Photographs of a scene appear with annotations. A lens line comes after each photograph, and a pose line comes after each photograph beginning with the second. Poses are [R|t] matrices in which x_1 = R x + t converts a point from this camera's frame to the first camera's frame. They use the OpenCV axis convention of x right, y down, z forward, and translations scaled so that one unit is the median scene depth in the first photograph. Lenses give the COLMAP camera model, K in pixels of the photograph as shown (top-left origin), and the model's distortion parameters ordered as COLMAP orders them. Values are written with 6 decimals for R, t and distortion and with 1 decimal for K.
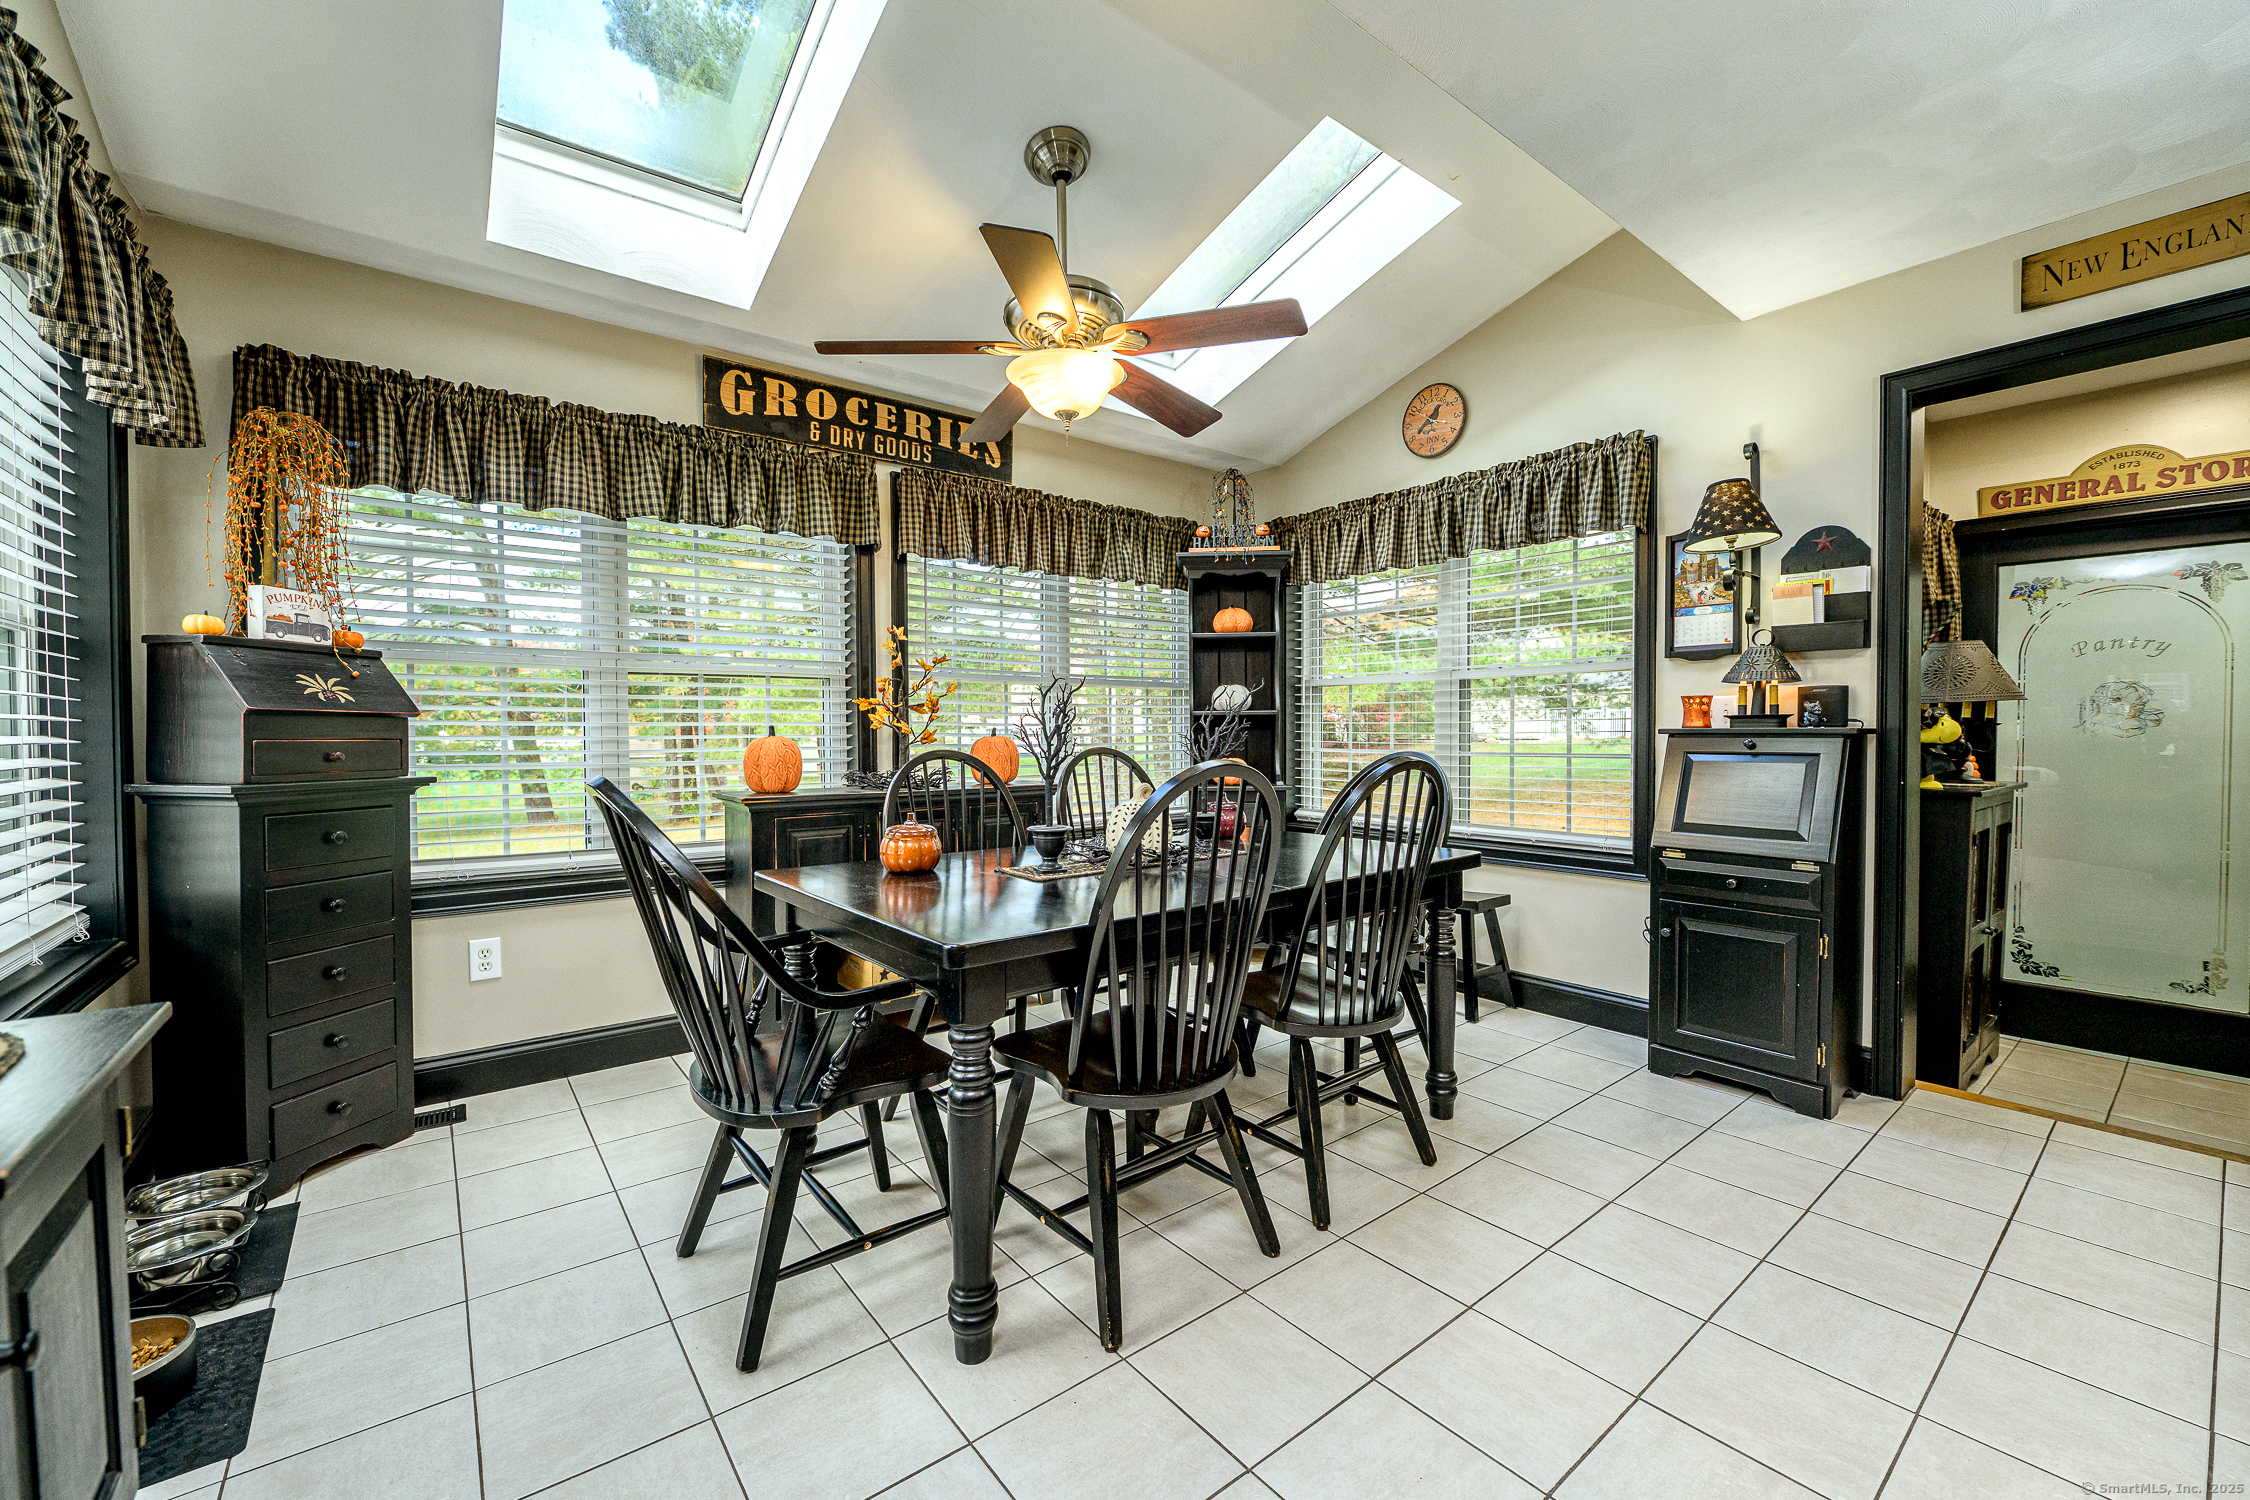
lens RADIAL K [[897.6, 0, 1136.2], [0, 897.6, 740.2], [0, 0, 1]] dist [0.000916, -0.000282]
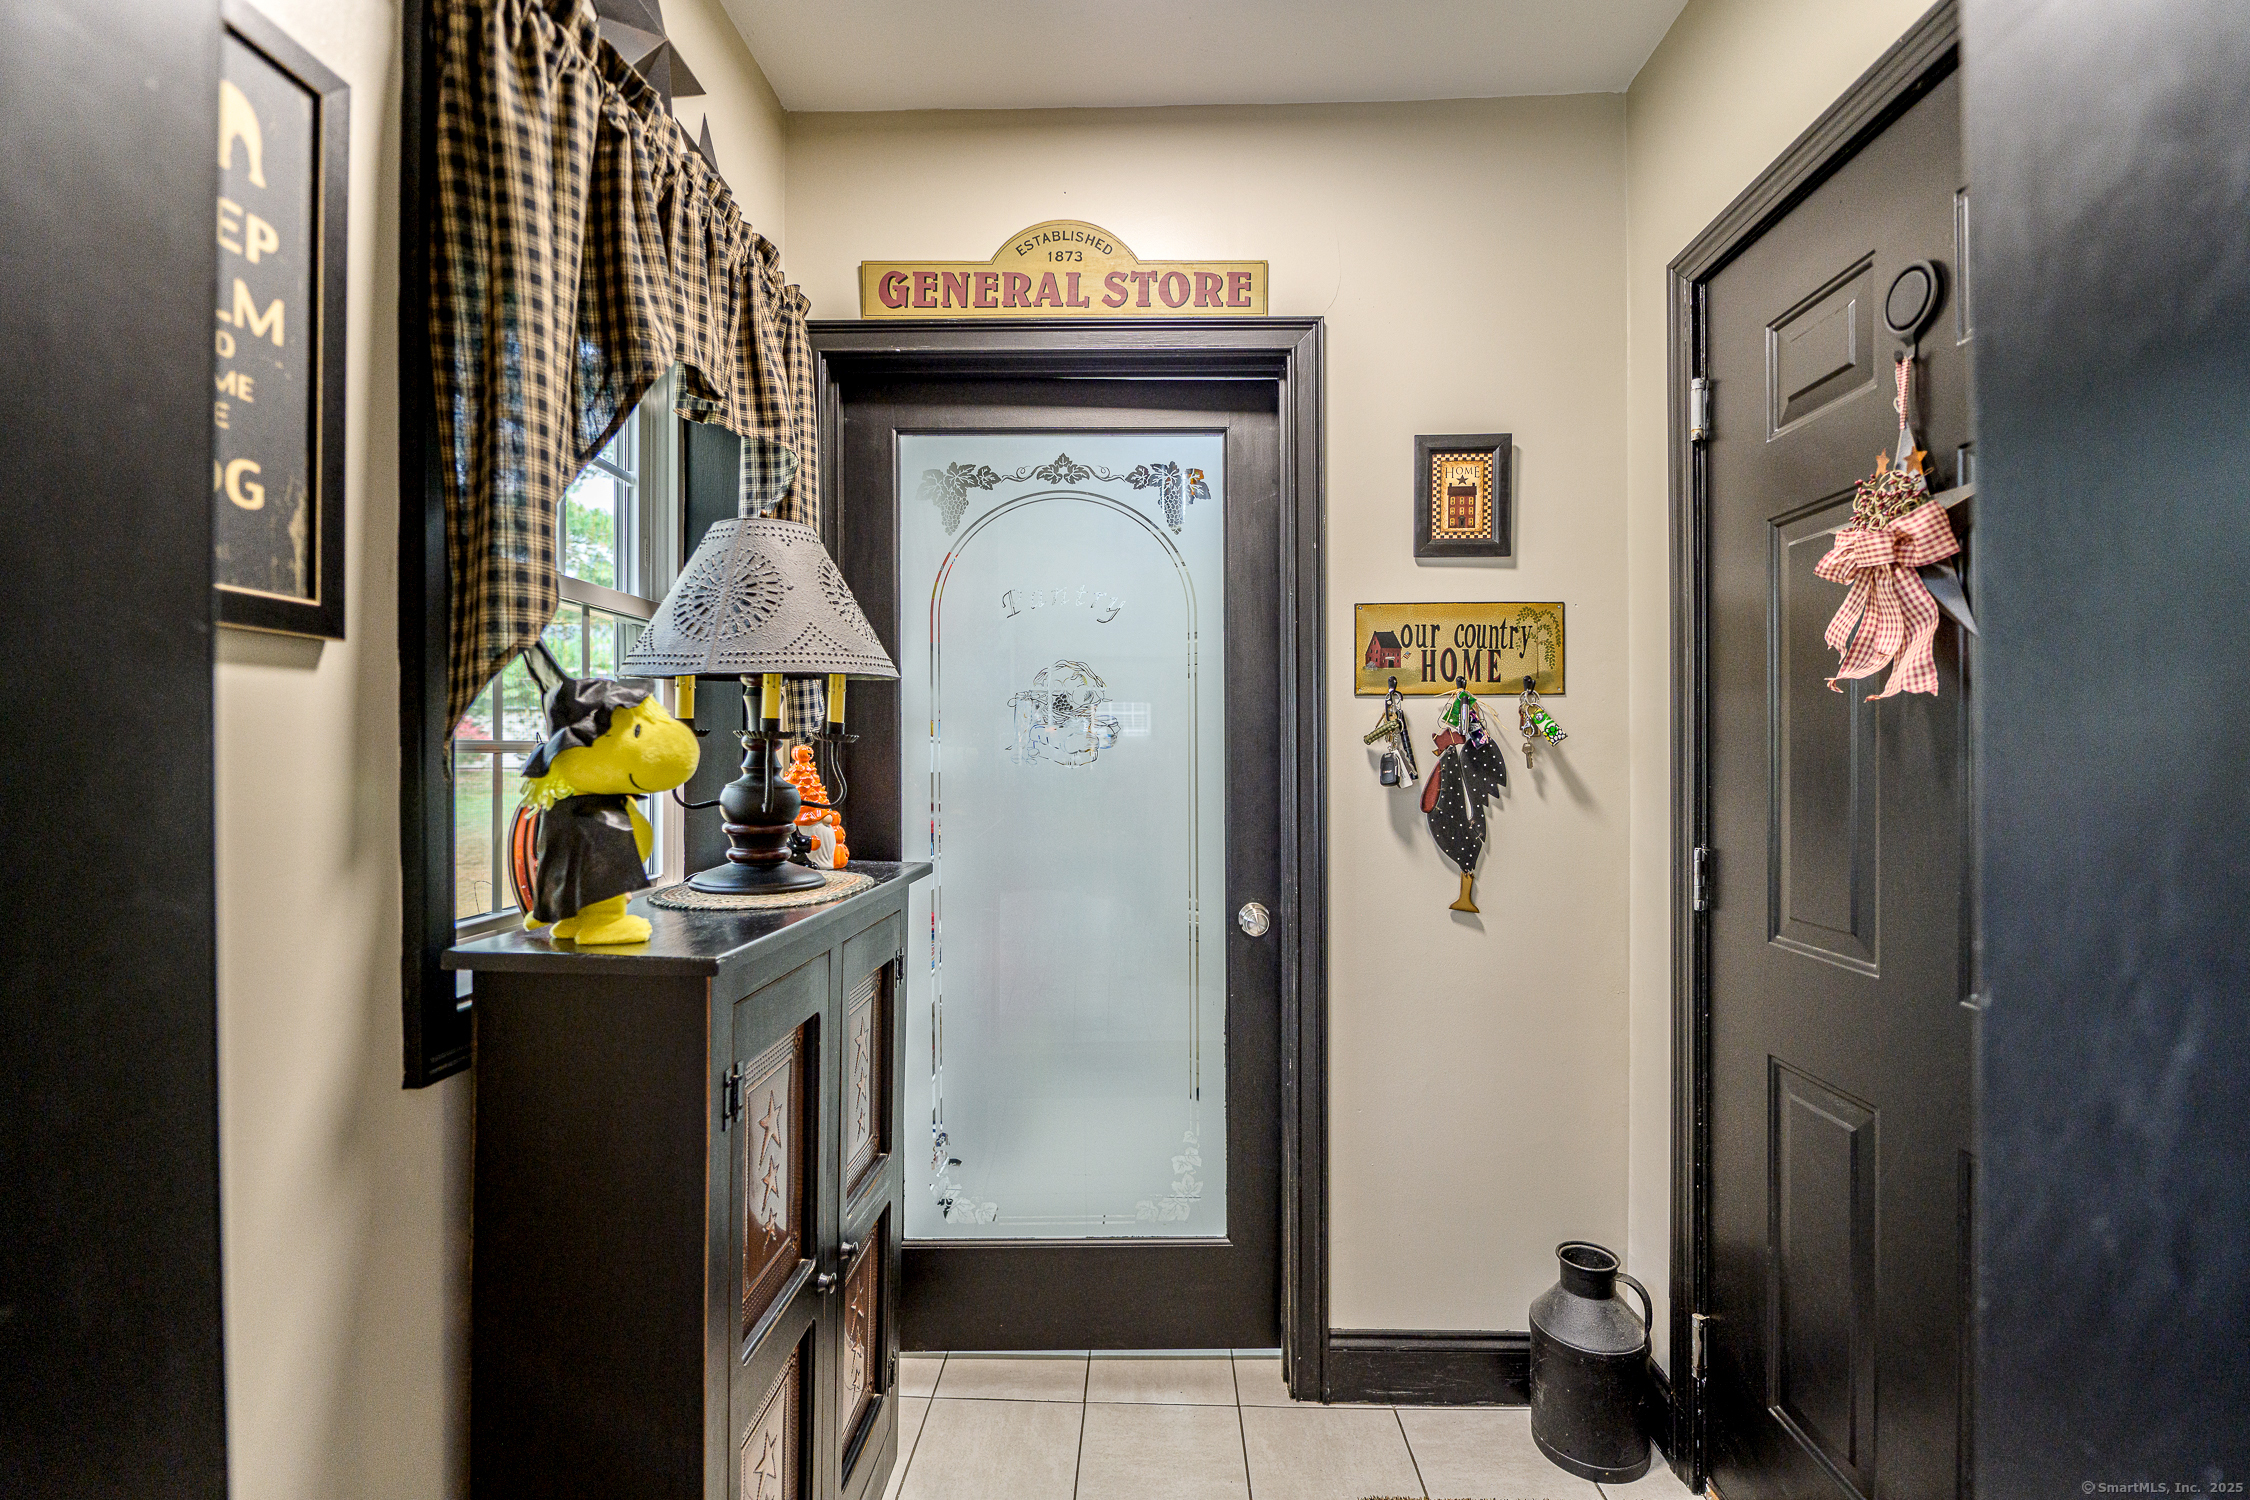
lens RADIAL K [[974.0, 0, 1131.1], [0, 974.0, 749.6], [0, 0, 1]] dist [0.000106, 0.000004]
pose [[0.644570, 0.005685, 0.764524, 0.605908], [0.007817, 0.999871, -0.014025, -0.007756], [-0.764505, 0.015016, 0.644443, 0.531105]]
